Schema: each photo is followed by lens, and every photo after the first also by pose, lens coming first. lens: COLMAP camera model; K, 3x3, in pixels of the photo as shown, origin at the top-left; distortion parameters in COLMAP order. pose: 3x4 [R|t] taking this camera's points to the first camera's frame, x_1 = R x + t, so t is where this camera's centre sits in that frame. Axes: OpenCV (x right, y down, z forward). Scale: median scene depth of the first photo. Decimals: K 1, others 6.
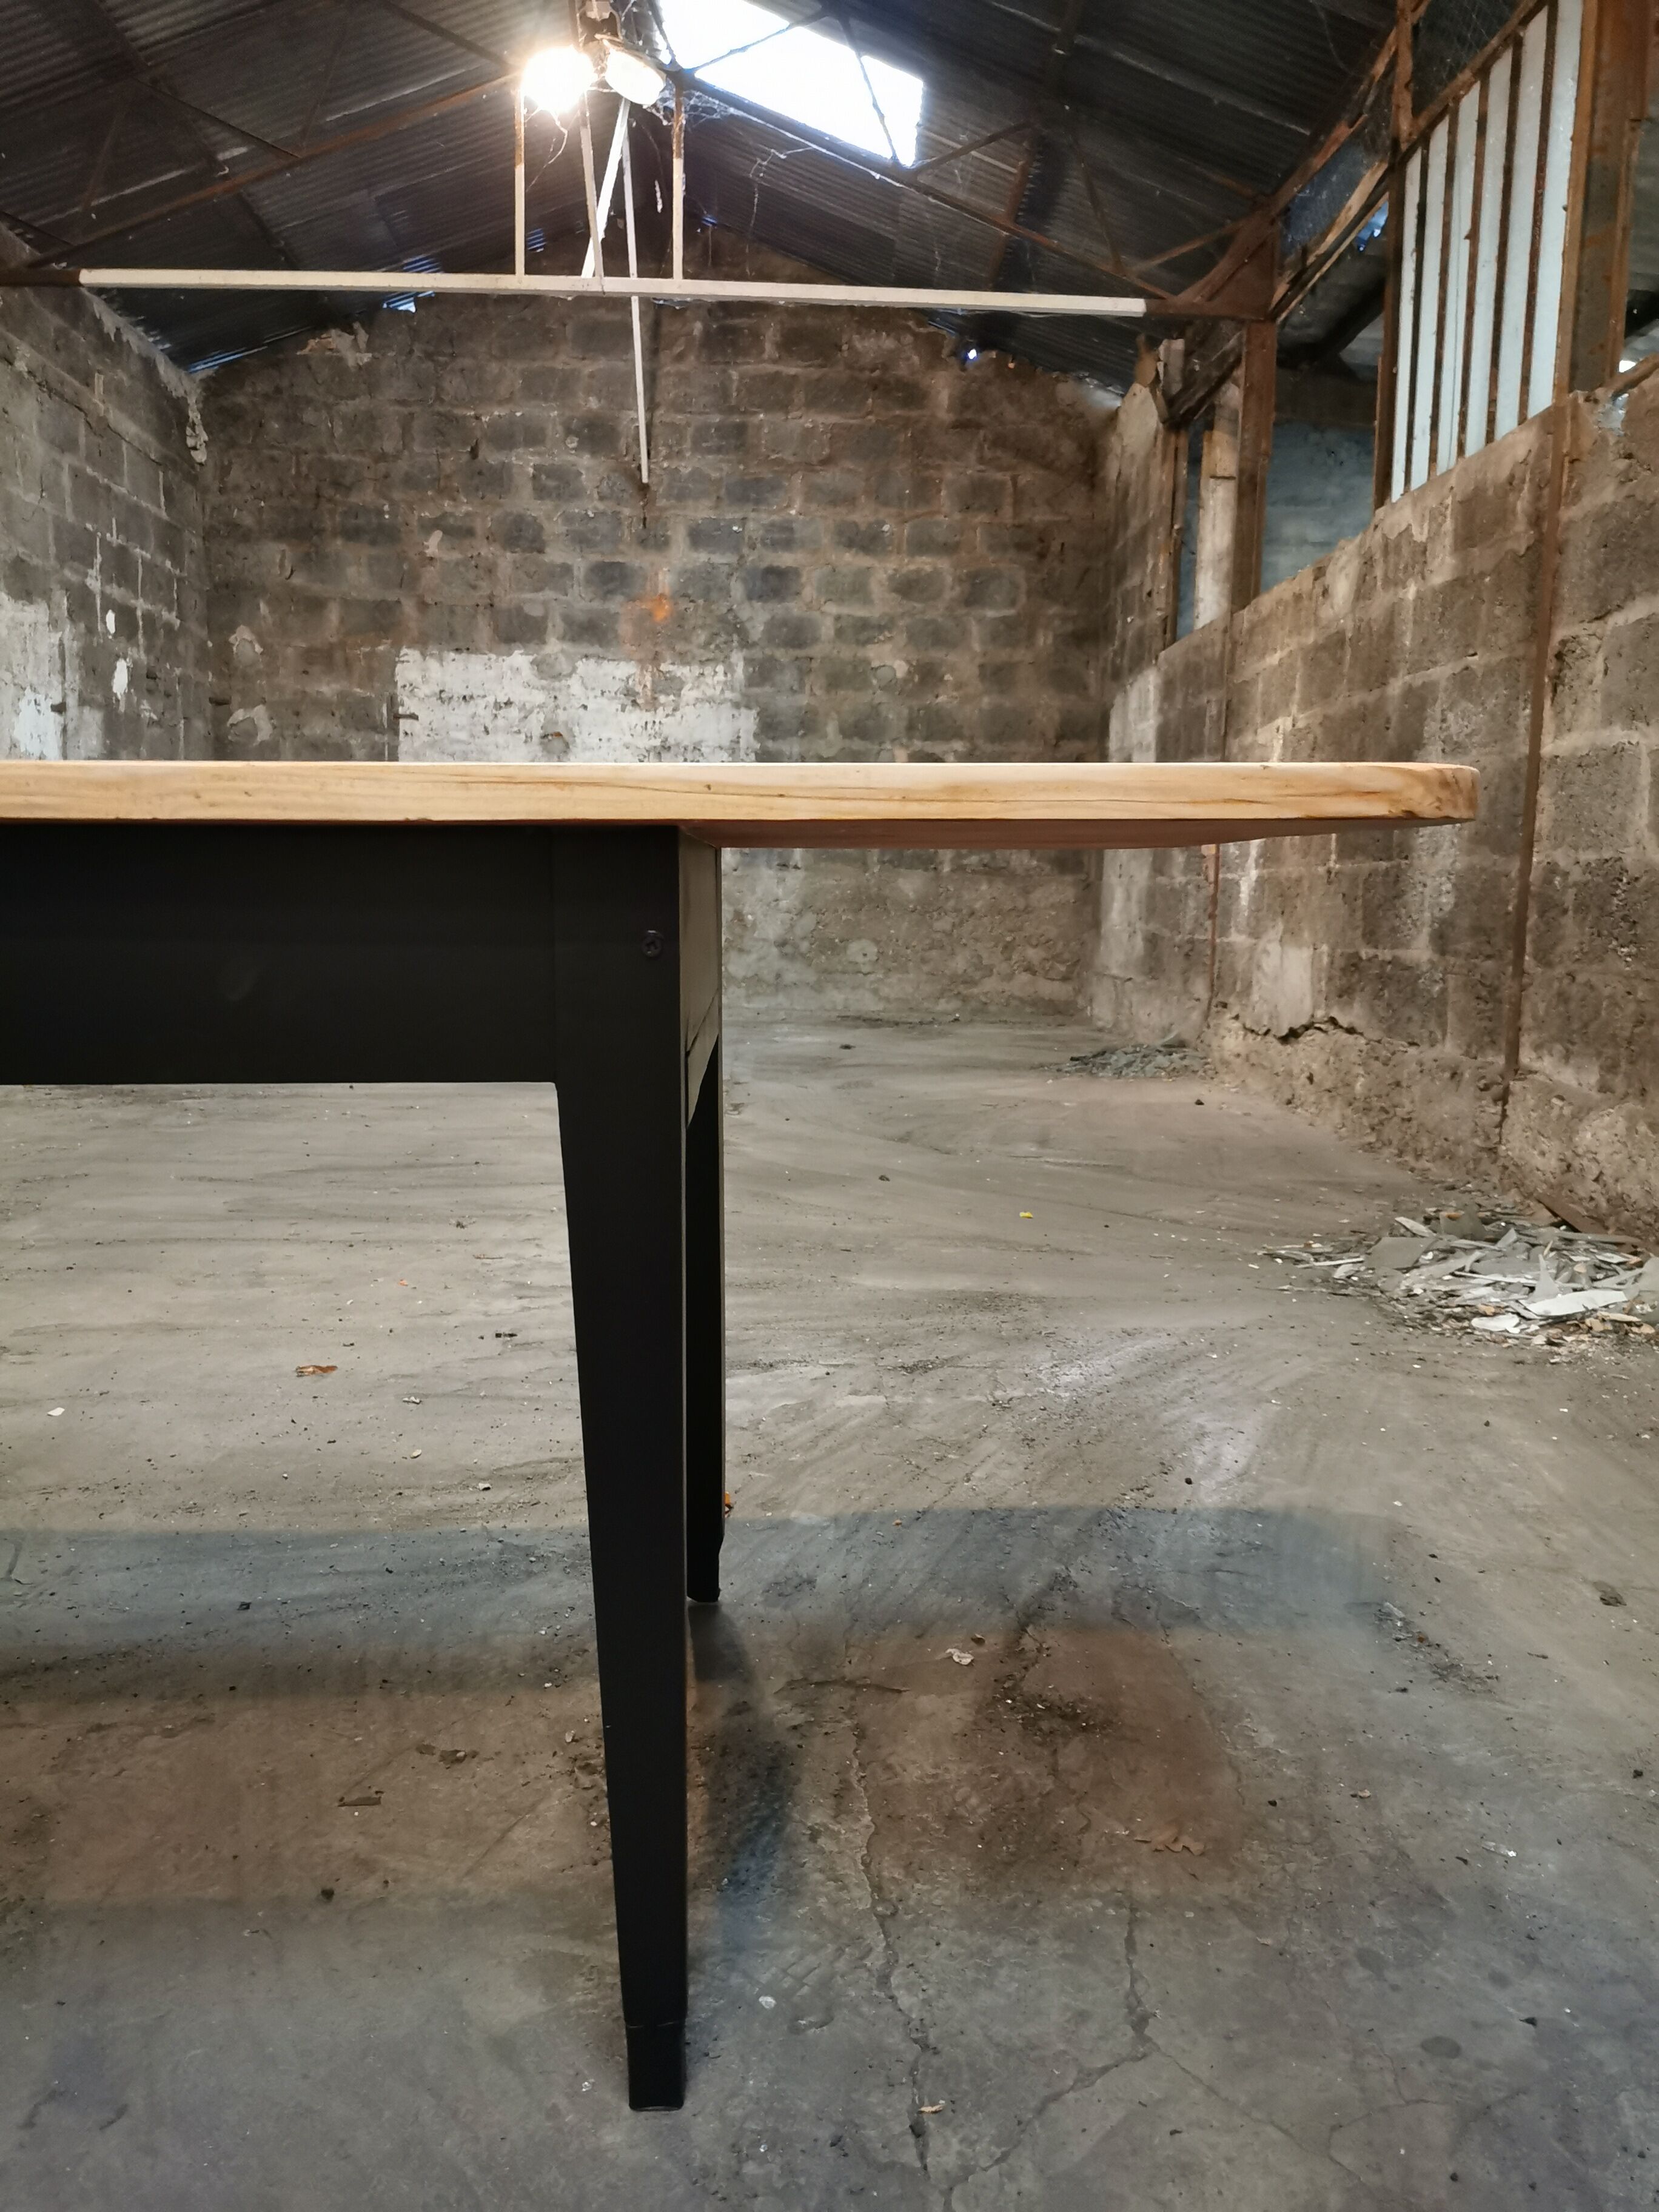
lens RADIAL K [[1706.4, 0, 817.8], [0, 1706.4, 1107.0], [0, 0, 1]] dist [0.064024, -0.070377]
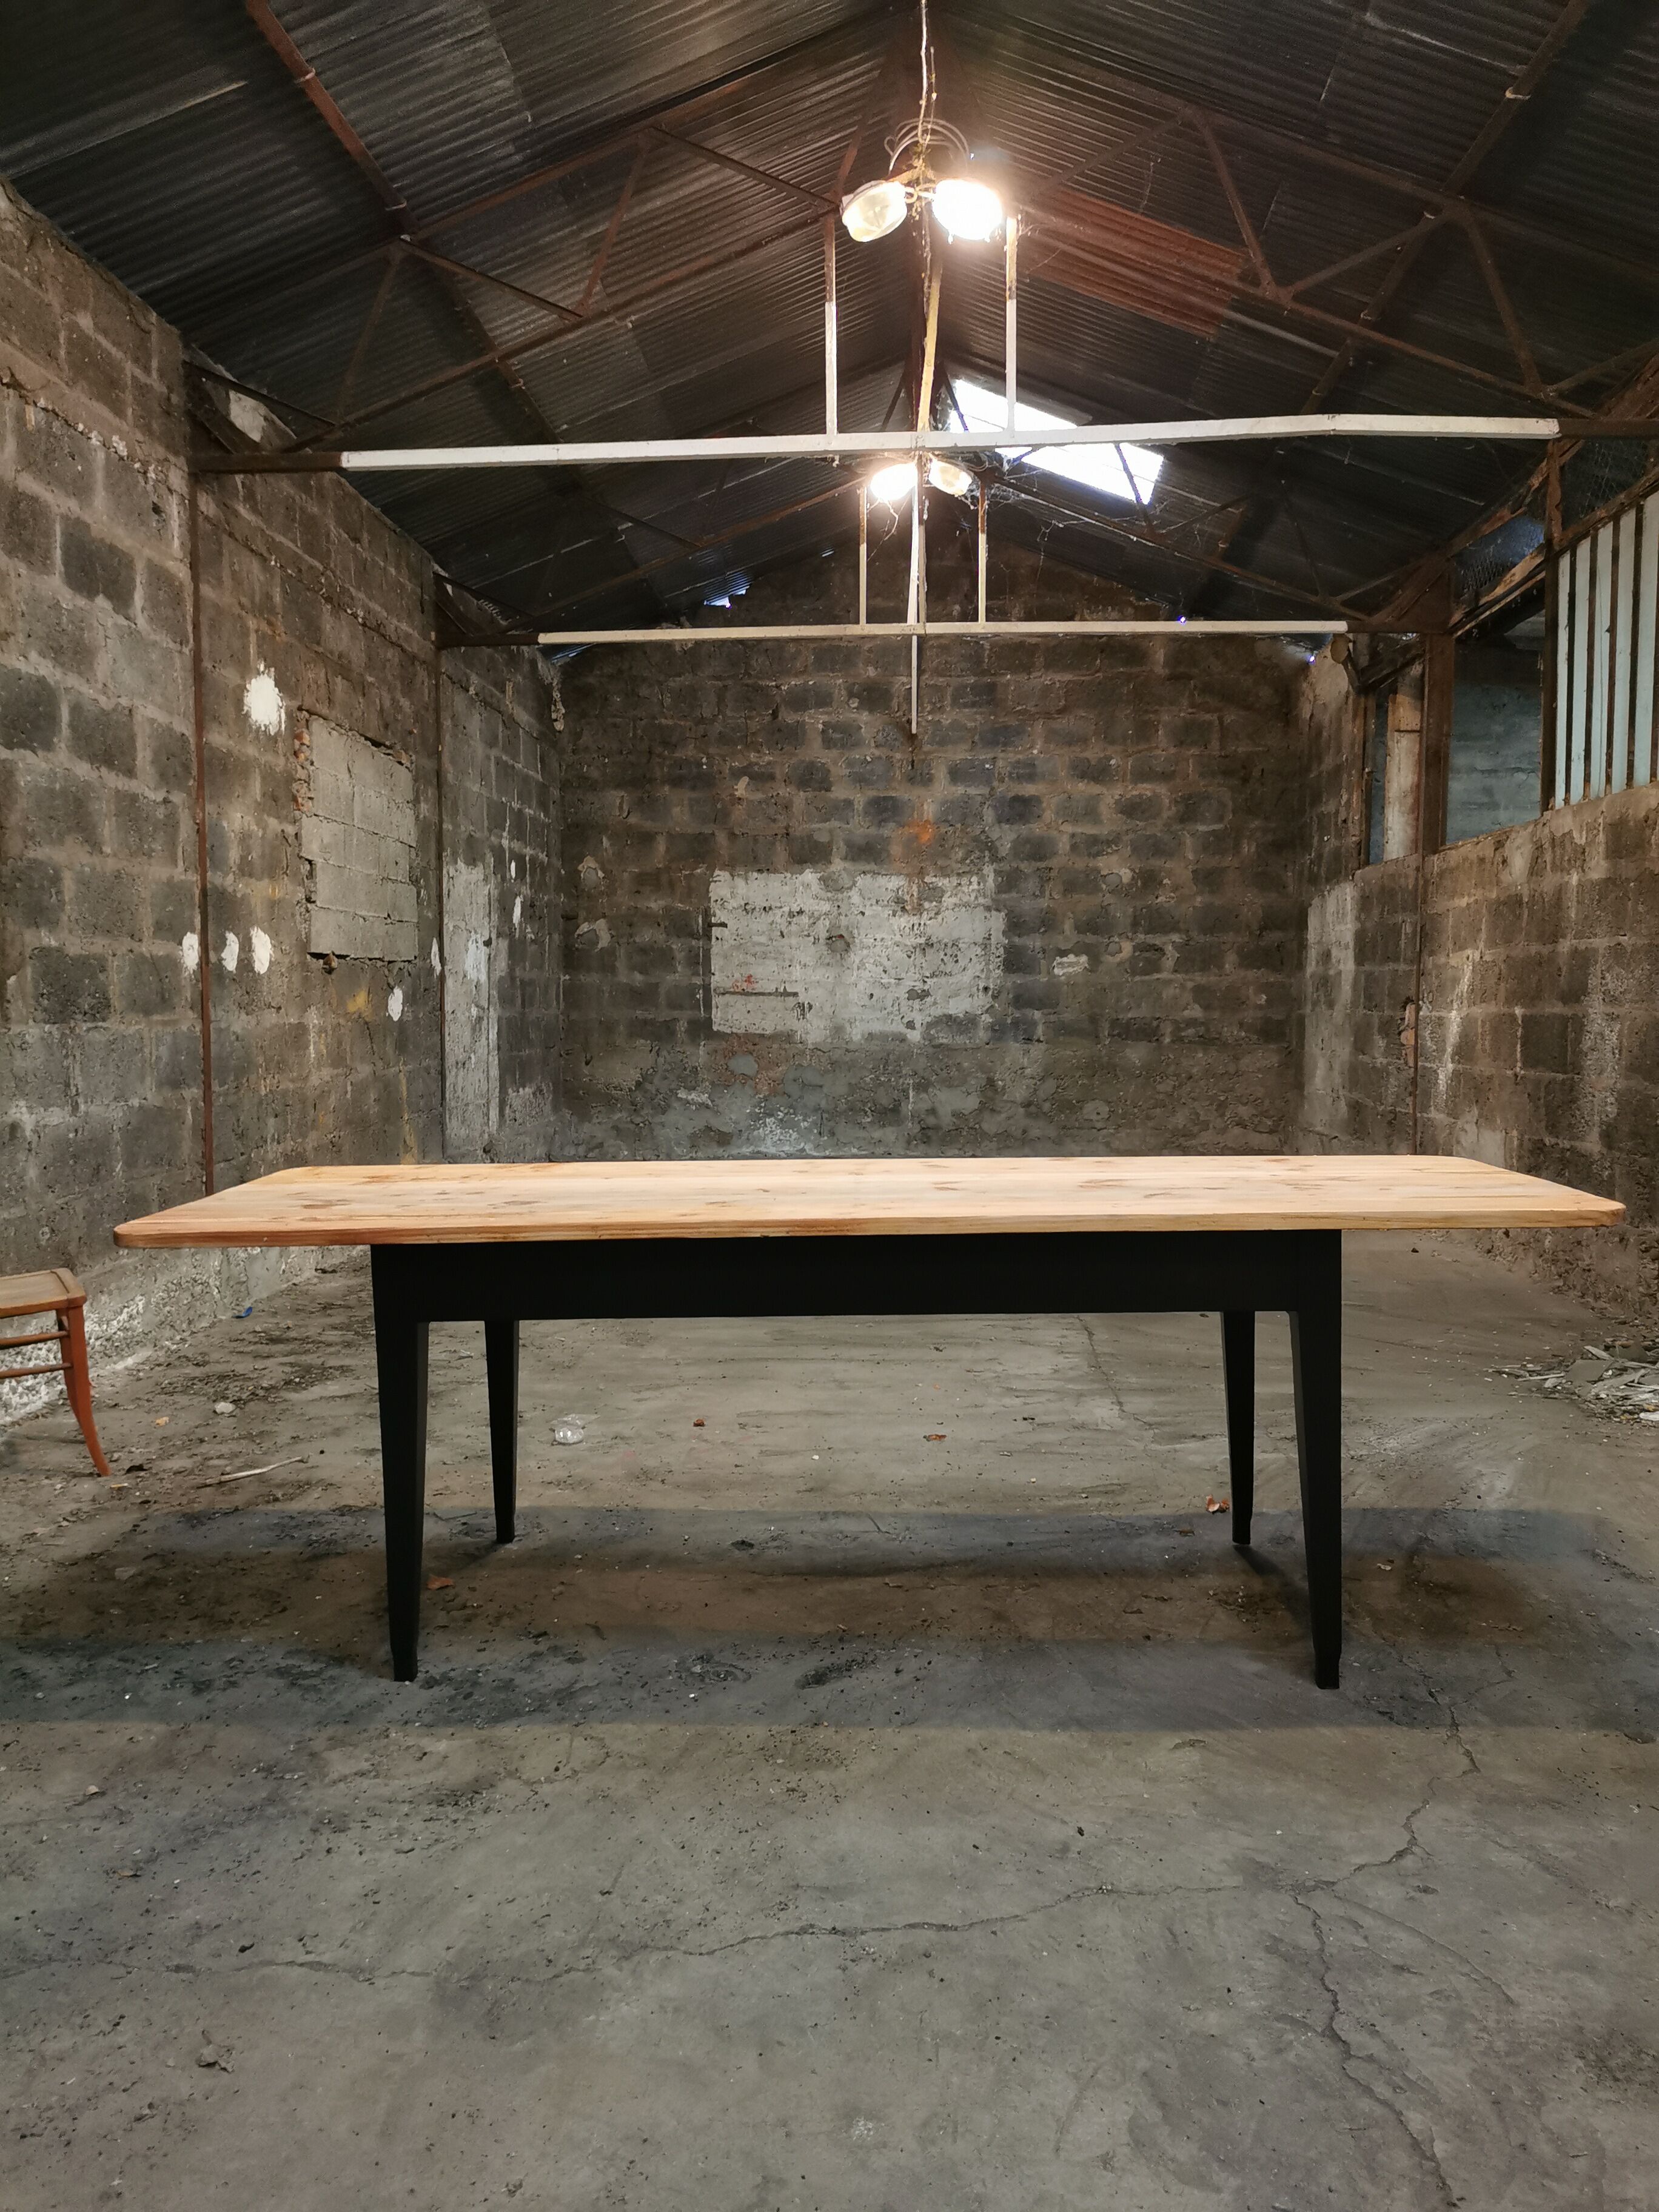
lens RADIAL K [[1706.4, 0, 817.8], [0, 1706.4, 1107.0], [0, 0, 1]] dist [0.064024, -0.070377]
pose [[0.996633, -0.012233, -0.081073, -0.073326], [0.006858, 0.997779, -0.066256, -0.017461], [0.081703, 0.065477, 0.994504, -0.200610]]
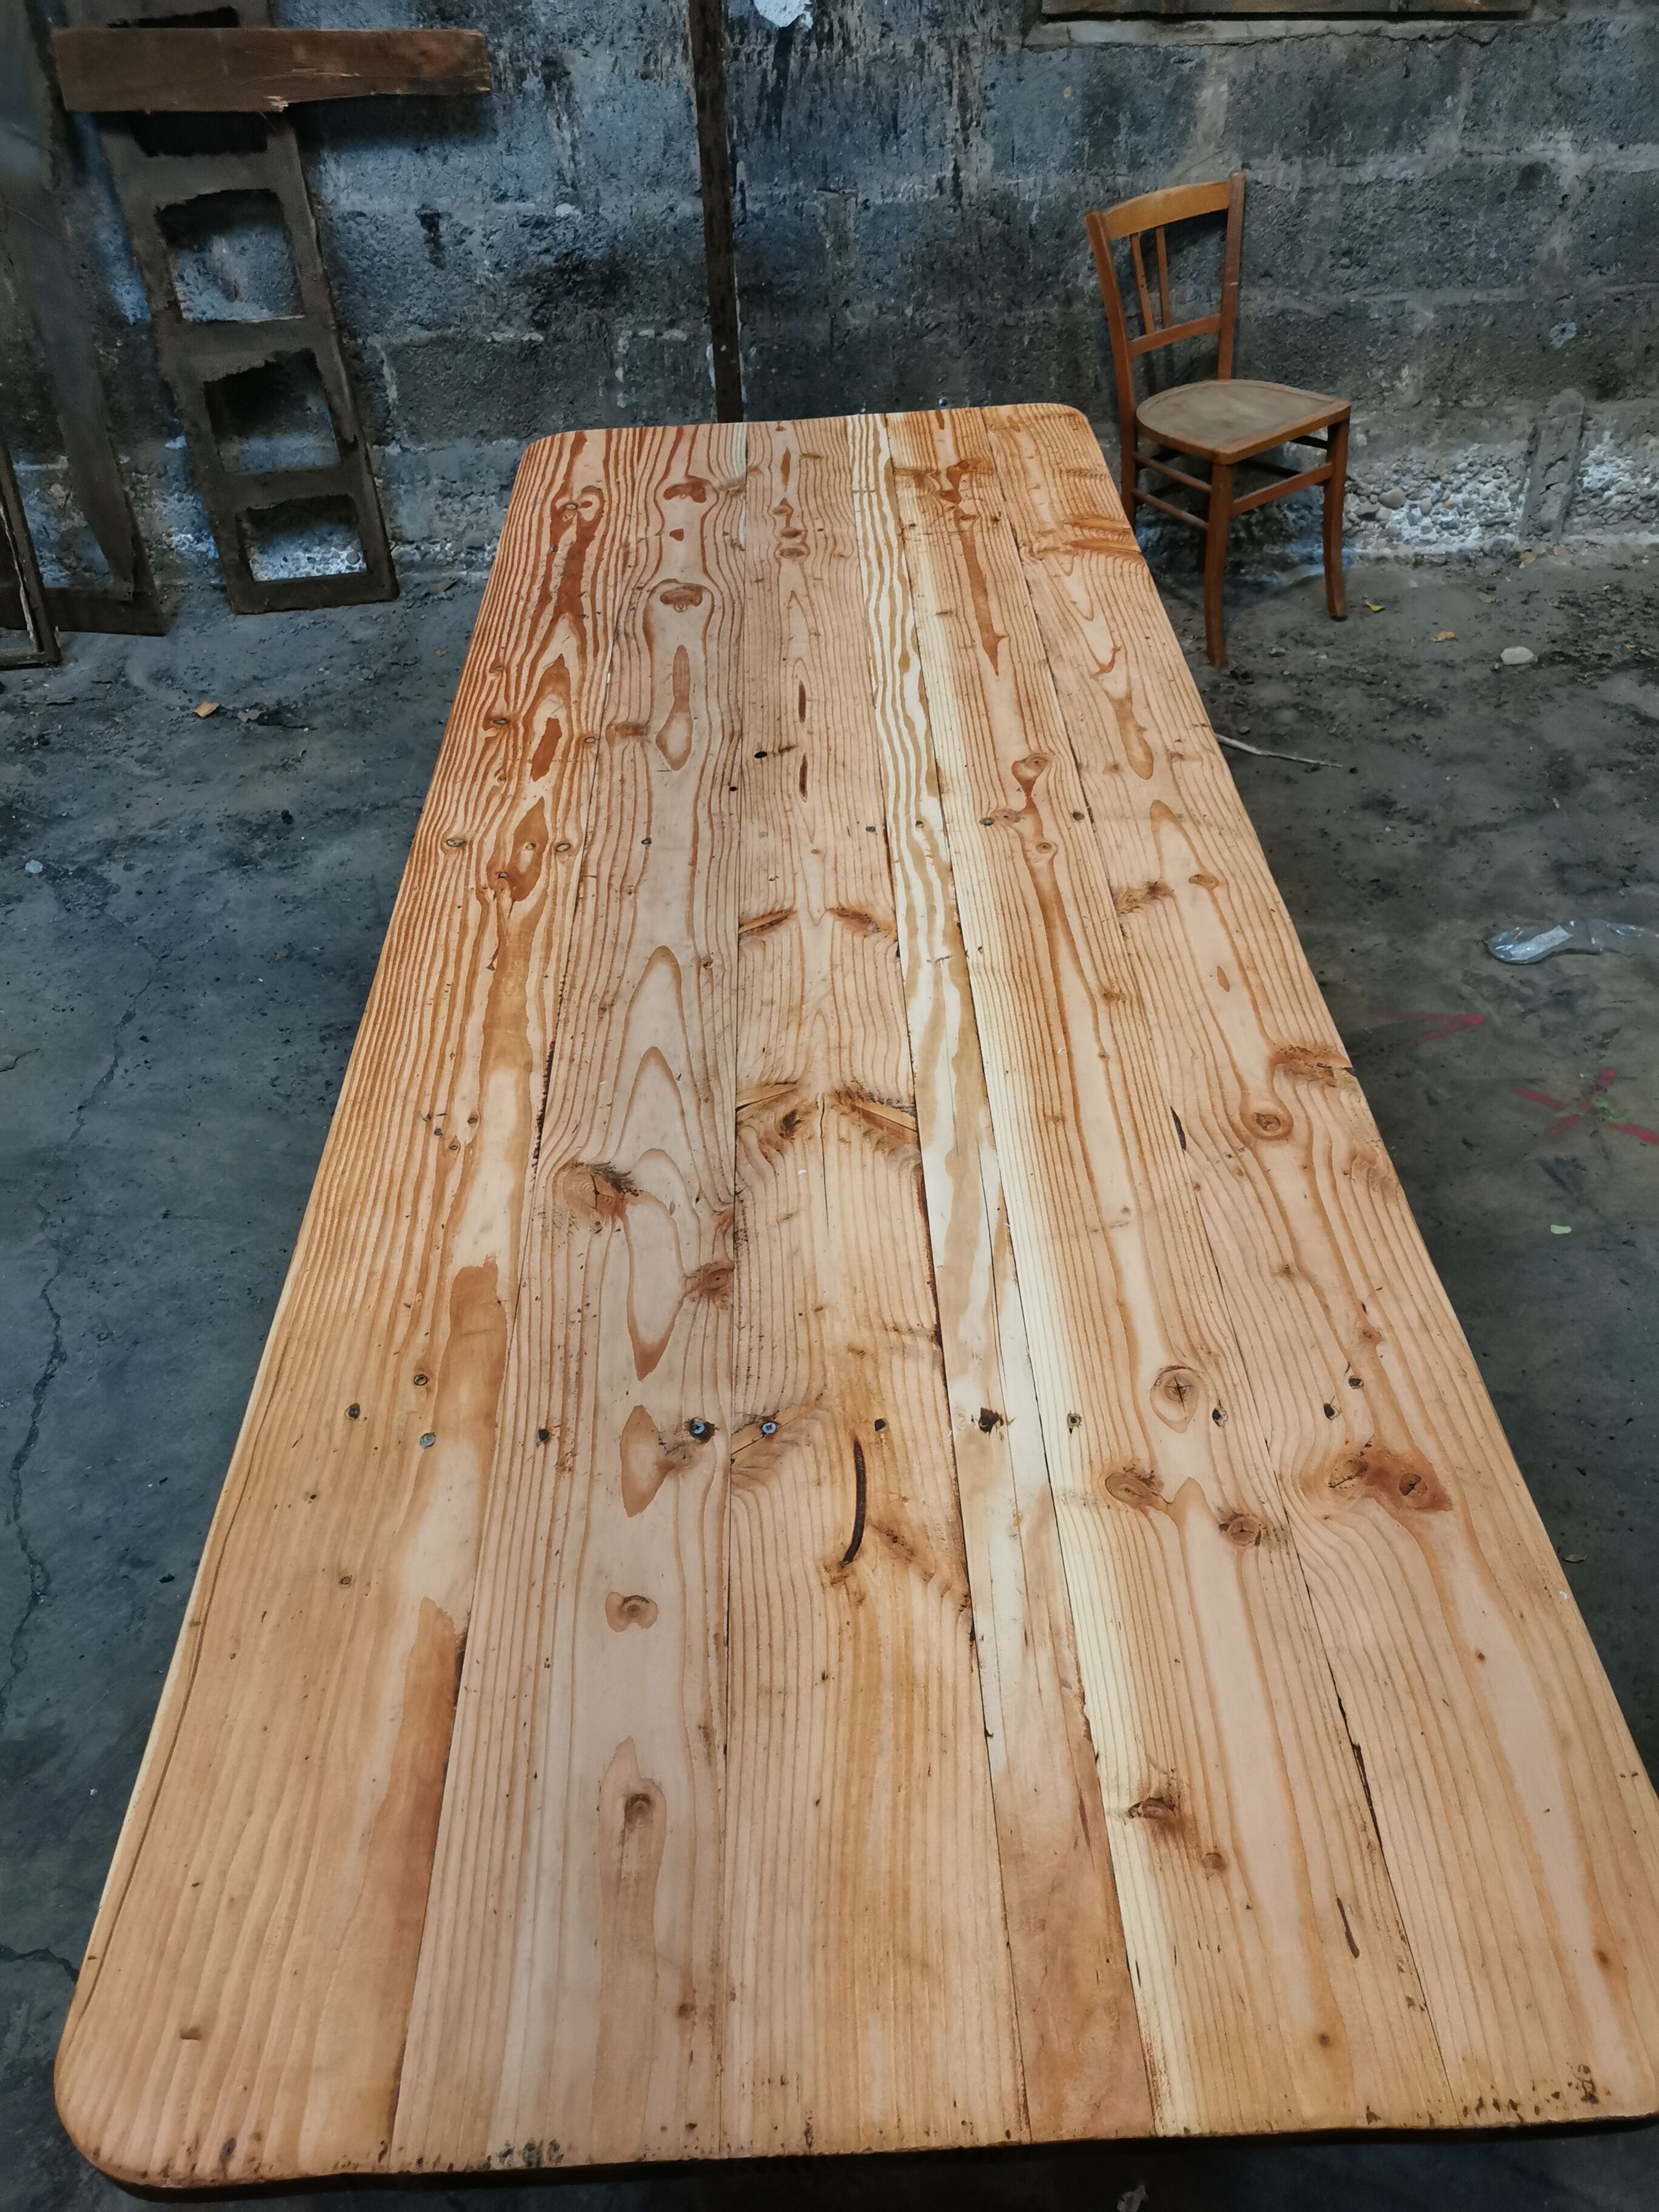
lens RADIAL K [[1706.4, 0, 817.8], [0, 1706.4, 1107.0], [0, 0, 1]] dist [0.064024, -0.070377]
pose [[0.002448, 0.654346, -0.756192, 0.070184], [-0.103303, 0.752314, 0.650656, -0.124224], [0.994647, 0.076524, 0.069437, 0.123704]]
